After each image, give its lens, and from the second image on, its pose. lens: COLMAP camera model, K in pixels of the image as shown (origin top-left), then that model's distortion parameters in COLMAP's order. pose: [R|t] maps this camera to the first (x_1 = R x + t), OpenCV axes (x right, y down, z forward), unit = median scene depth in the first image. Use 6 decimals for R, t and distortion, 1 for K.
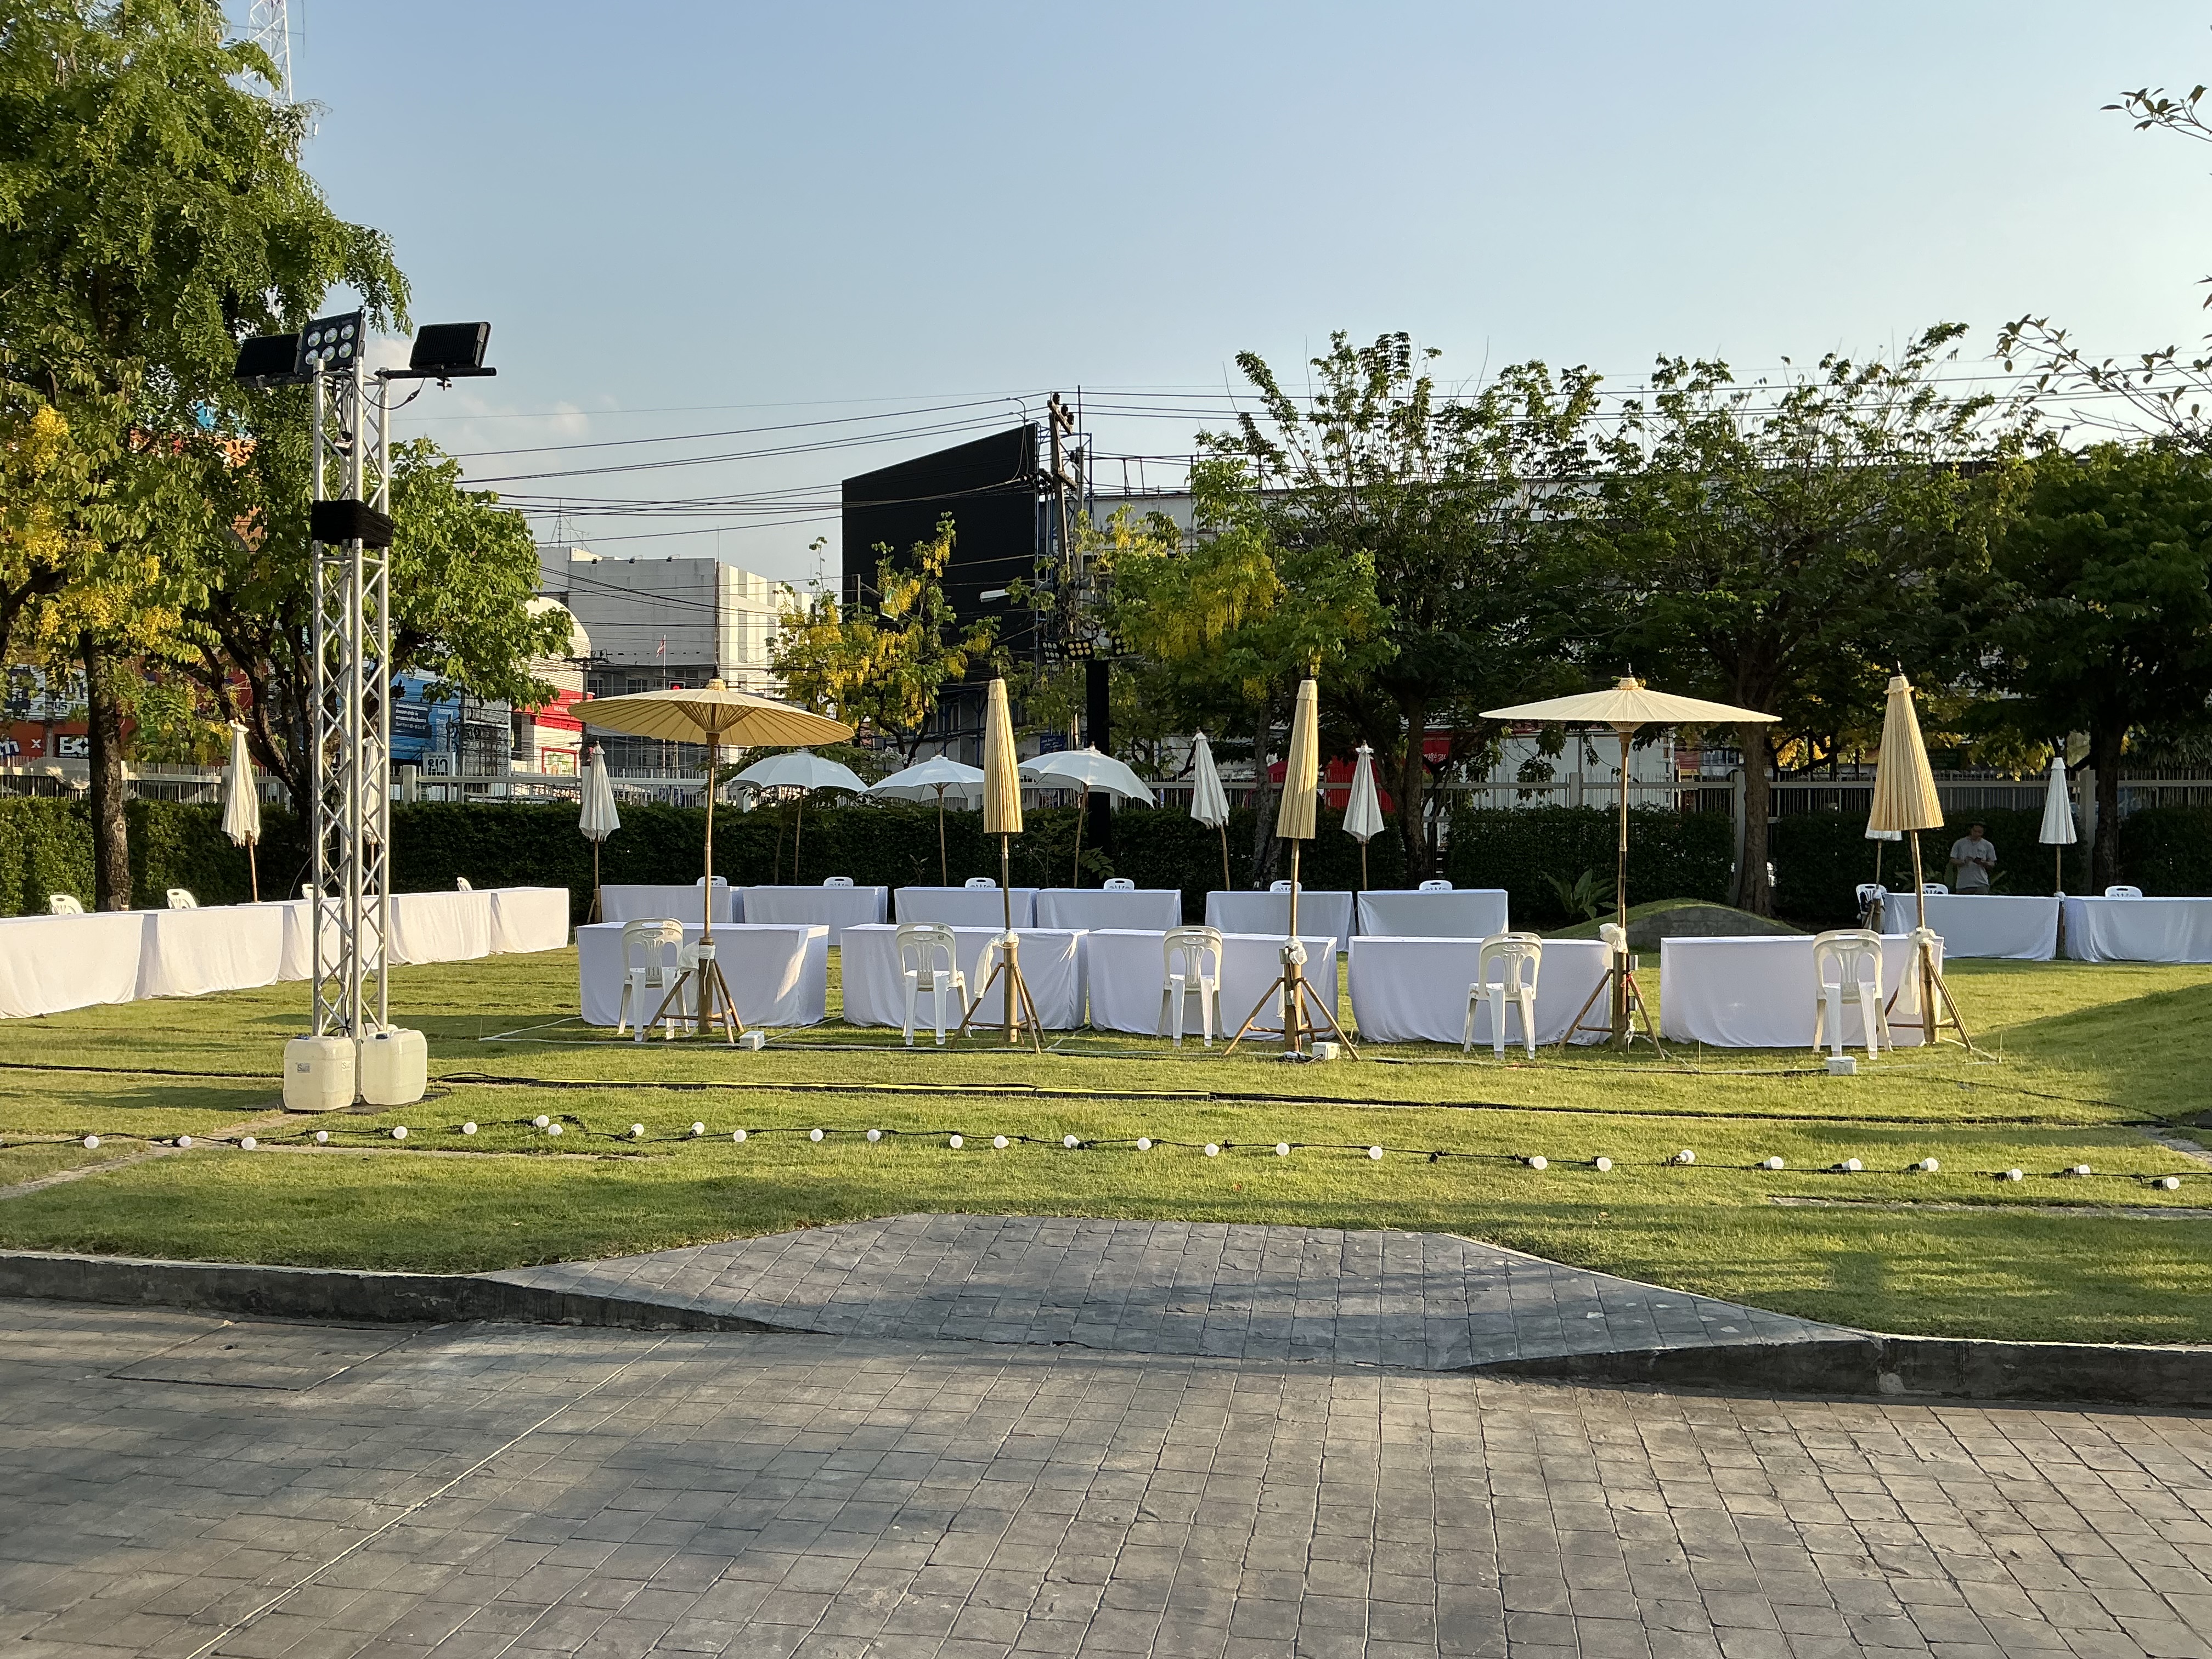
lens RADIAL K [[1802.3, 0, 1096.0], [0, 1802.3, 828.2], [0, 0, 1]] dist [0.143017, -0.305260]
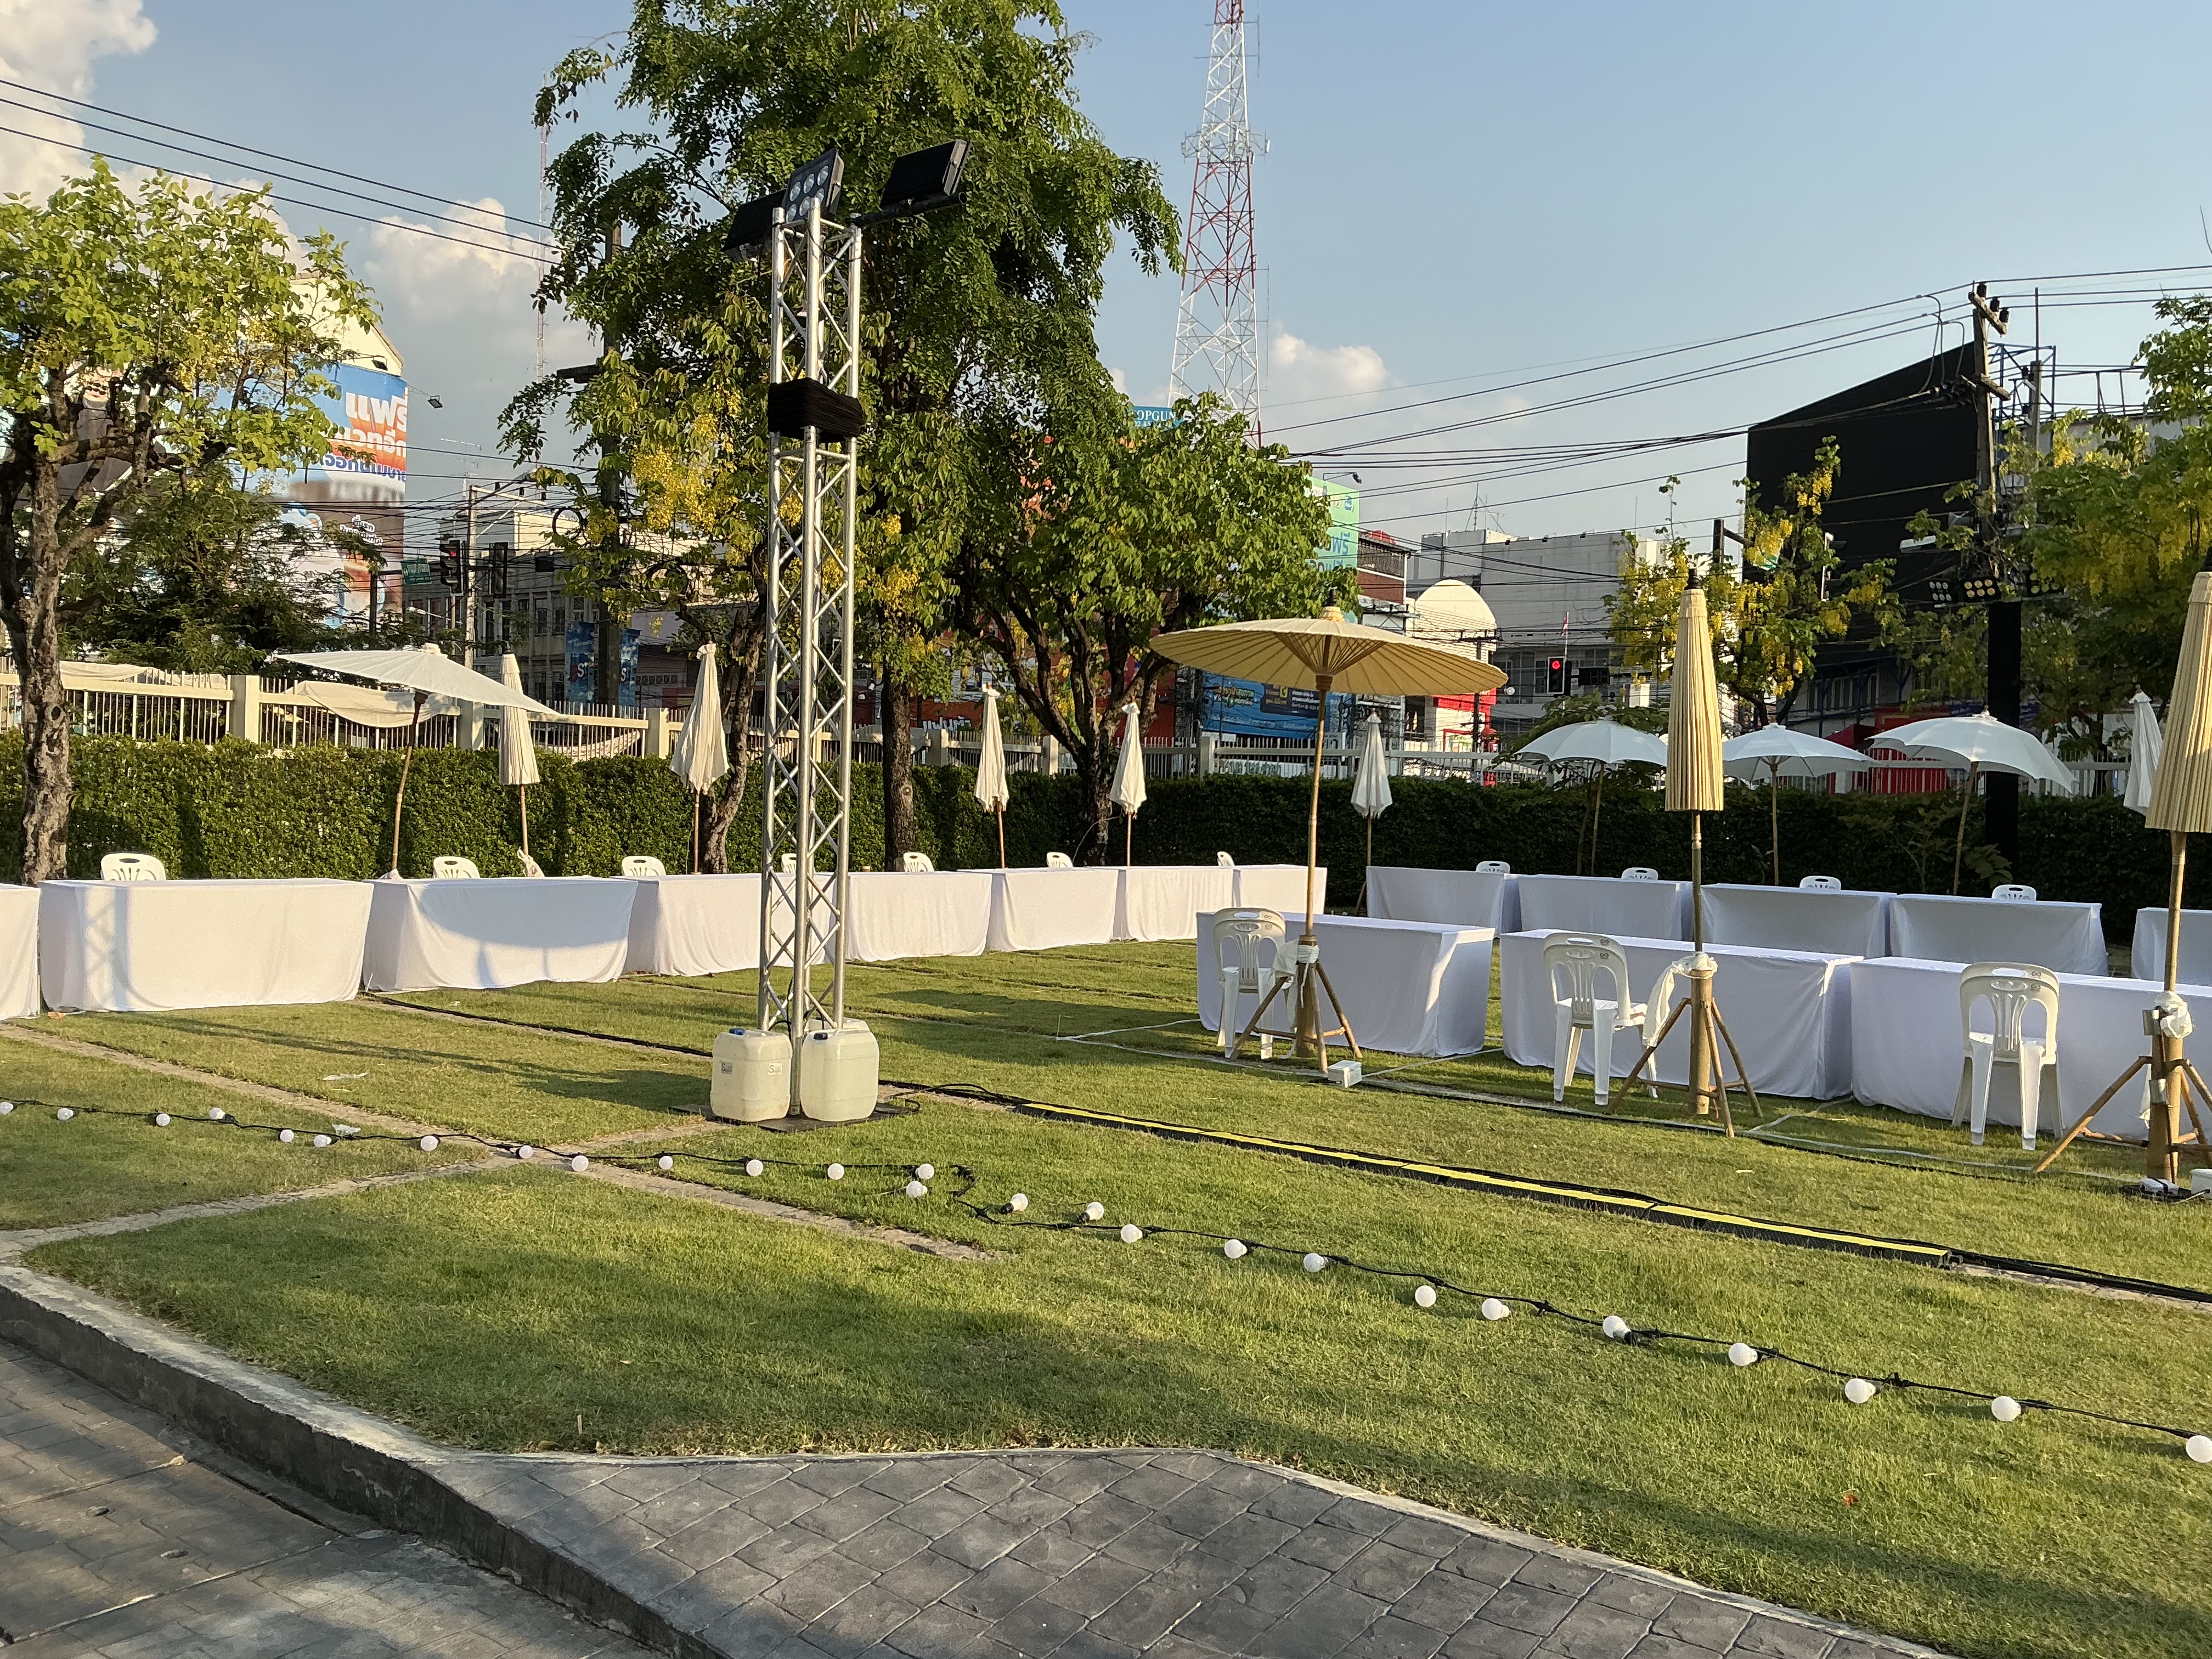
lens RADIAL K [[1801.6, 0, 1107.5], [0, 1801.6, 837.2], [0, 0, 1]] dist [0.136843, -0.303168]
pose [[0.880045, 0.031034, -0.473876, 0.049089], [-0.024817, 0.999504, 0.019368, 0.002887], [0.474242, -0.005284, 0.880379, 0.168224]]
